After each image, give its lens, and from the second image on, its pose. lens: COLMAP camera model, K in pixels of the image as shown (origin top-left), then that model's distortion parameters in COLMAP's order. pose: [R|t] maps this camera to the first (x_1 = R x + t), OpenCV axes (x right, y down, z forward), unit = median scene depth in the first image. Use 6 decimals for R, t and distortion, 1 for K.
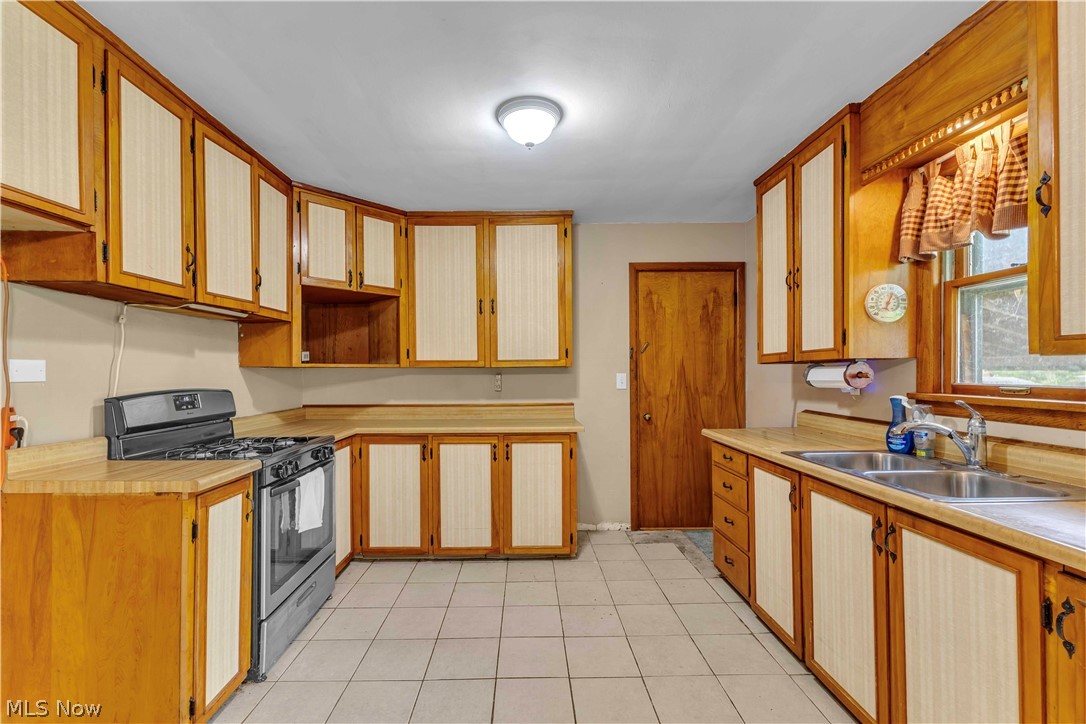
lens RADIAL K [[475.4, 0, 539.2], [0, 475.4, 368.8], [0, 0, 1]] dist [0.009698, -0.000388]
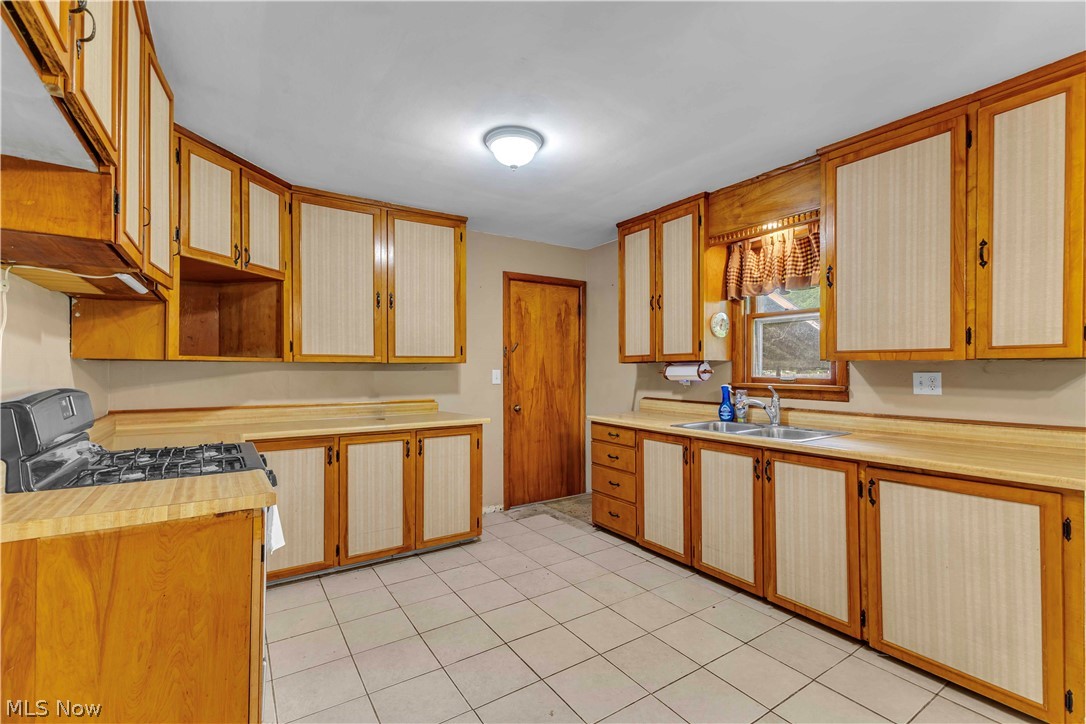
lens RADIAL K [[475.4, 0, 545.0], [0, 475.4, 362.0], [0, 0, 1]] dist [0.009698, -0.000388]
pose [[0.840162, 0.013375, 0.542171, -0.511880], [-0.008566, 0.999898, -0.011392, 0.004438], [-0.542269, 0.004927, 0.840191, 0.011859]]
